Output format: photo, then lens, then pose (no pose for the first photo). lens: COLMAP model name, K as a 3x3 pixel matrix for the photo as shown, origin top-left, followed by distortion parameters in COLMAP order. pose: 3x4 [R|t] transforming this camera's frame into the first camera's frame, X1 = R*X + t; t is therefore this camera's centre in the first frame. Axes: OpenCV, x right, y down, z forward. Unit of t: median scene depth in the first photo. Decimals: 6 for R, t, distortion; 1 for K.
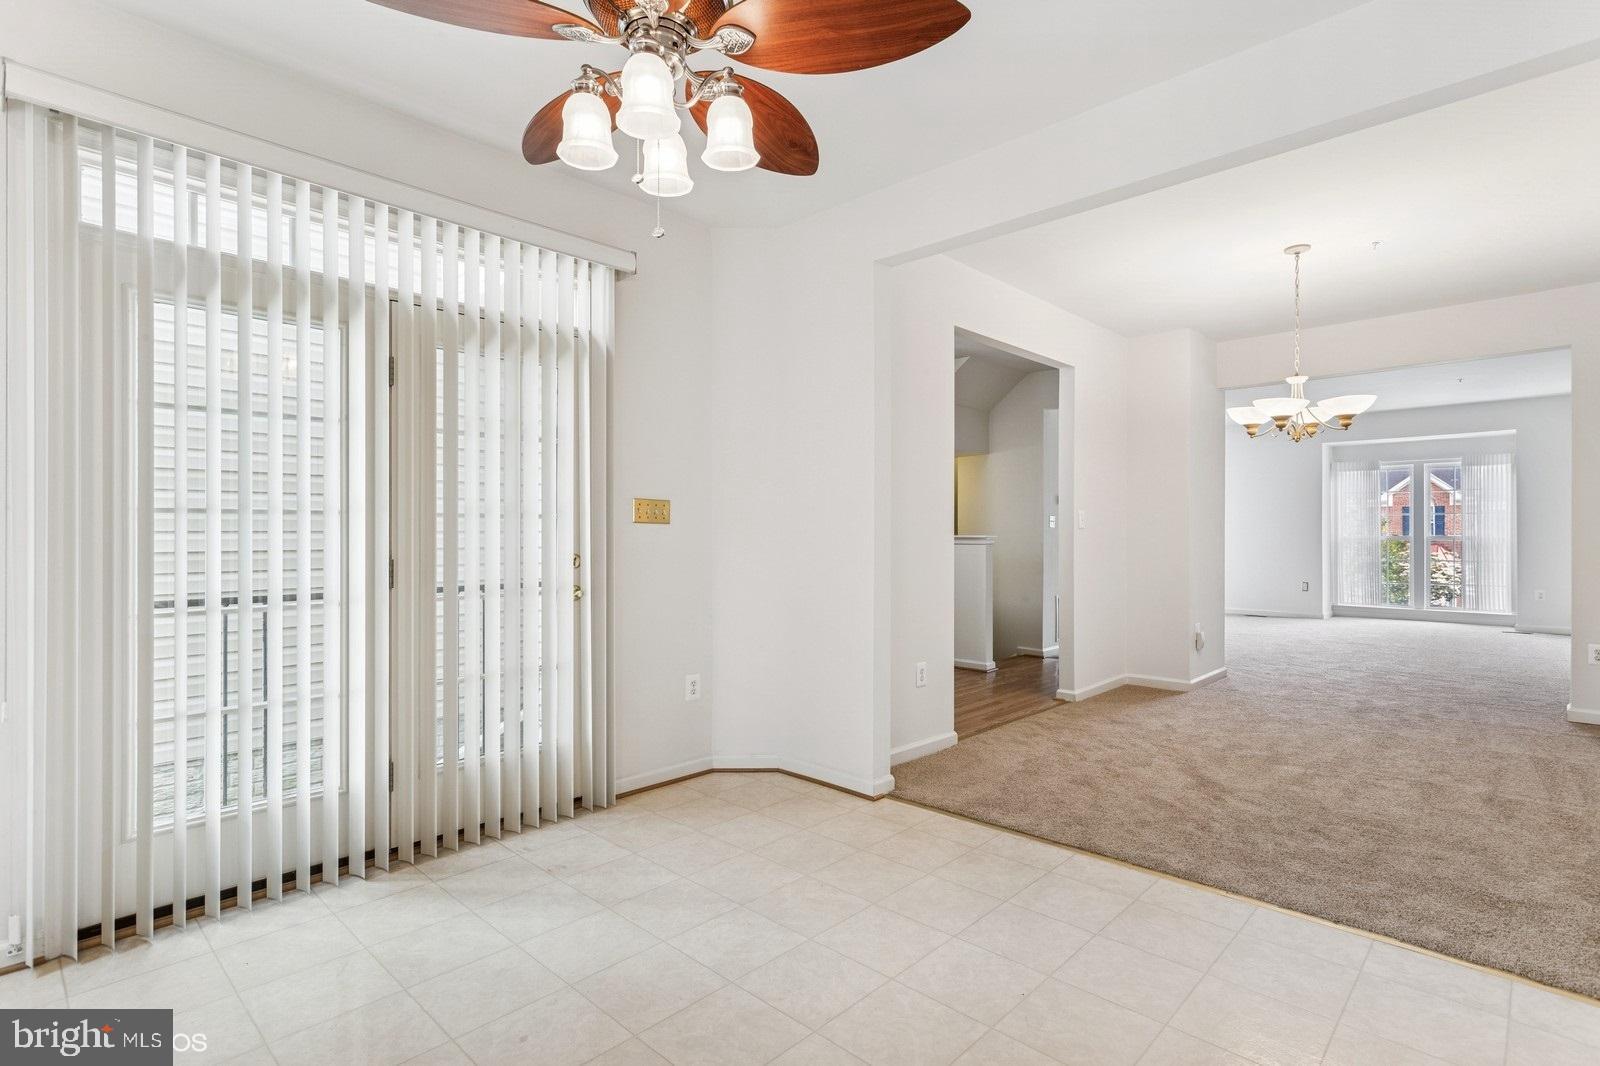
lens RADIAL K [[765.6, 0, 809.4], [0, 765.6, 540.1], [0, 0, 1]] dist [0.007631, 0.001669]
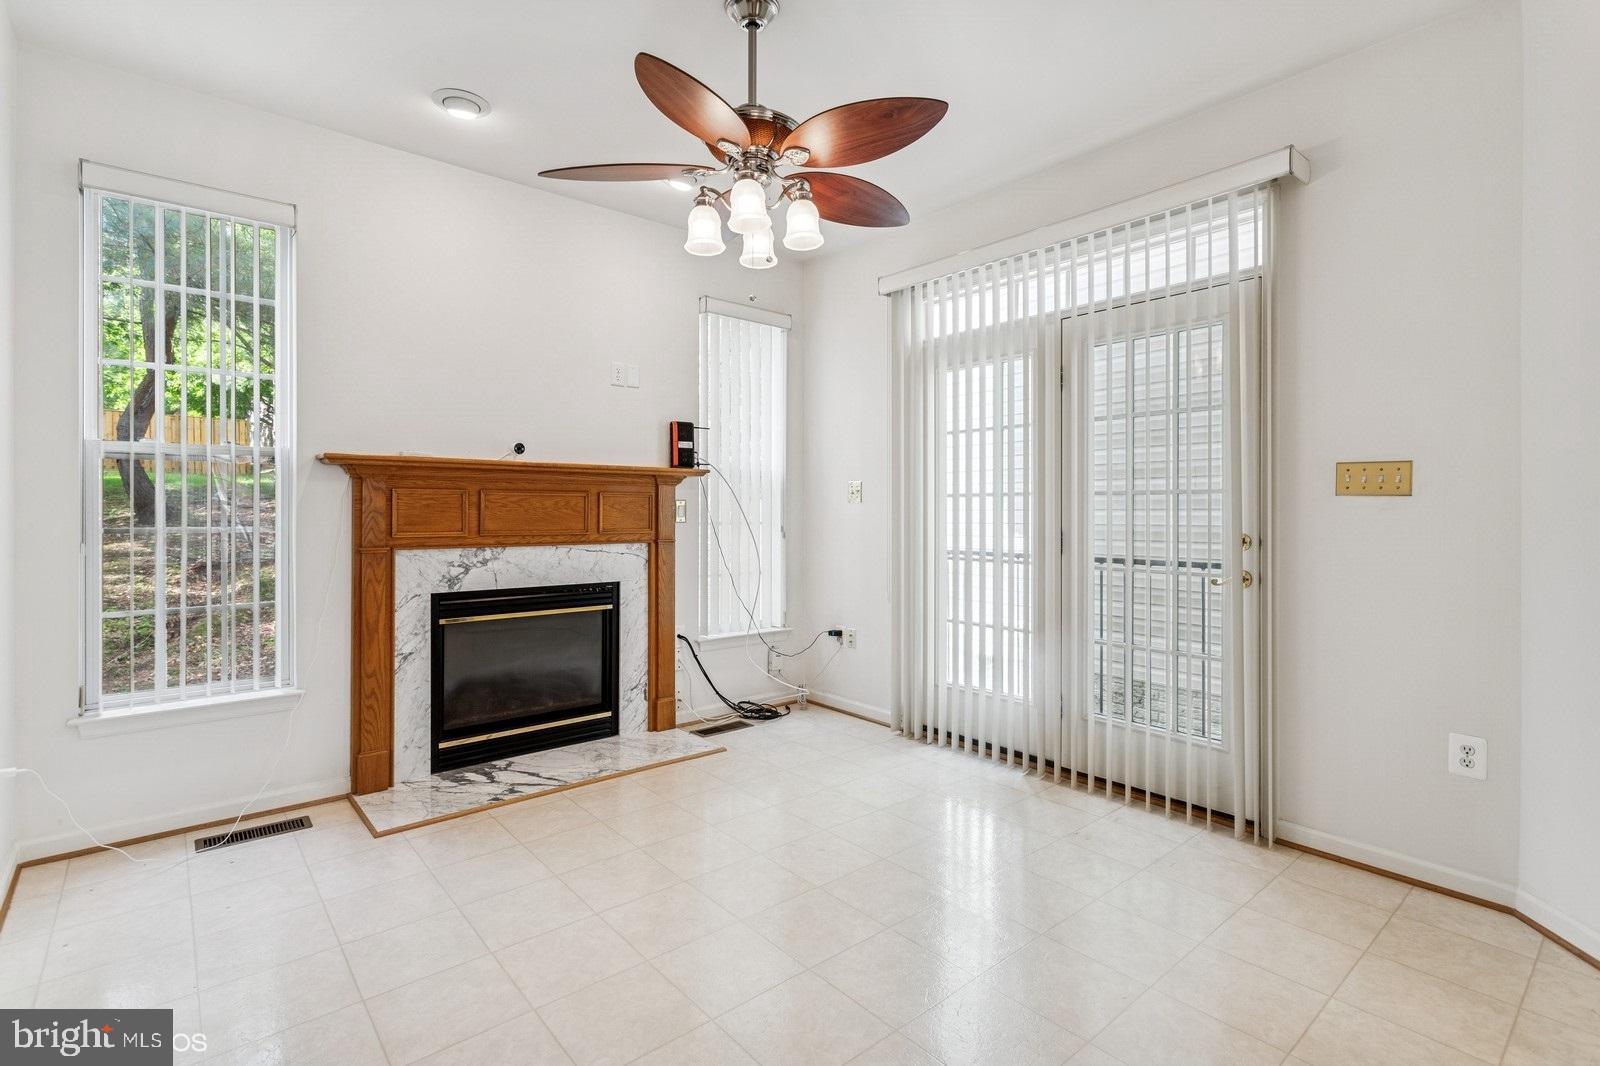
lens RADIAL K [[765.6, 0, 793.9], [0, 765.6, 515.0], [0, 0, 1]] dist [0.007631, 0.001669]
pose [[-0.122287, 0.007173, -0.992469, 0.643230], [0.001884, 0.999974, 0.006995, -0.011163], [0.992493, -0.001015, -0.122298, 0.639940]]
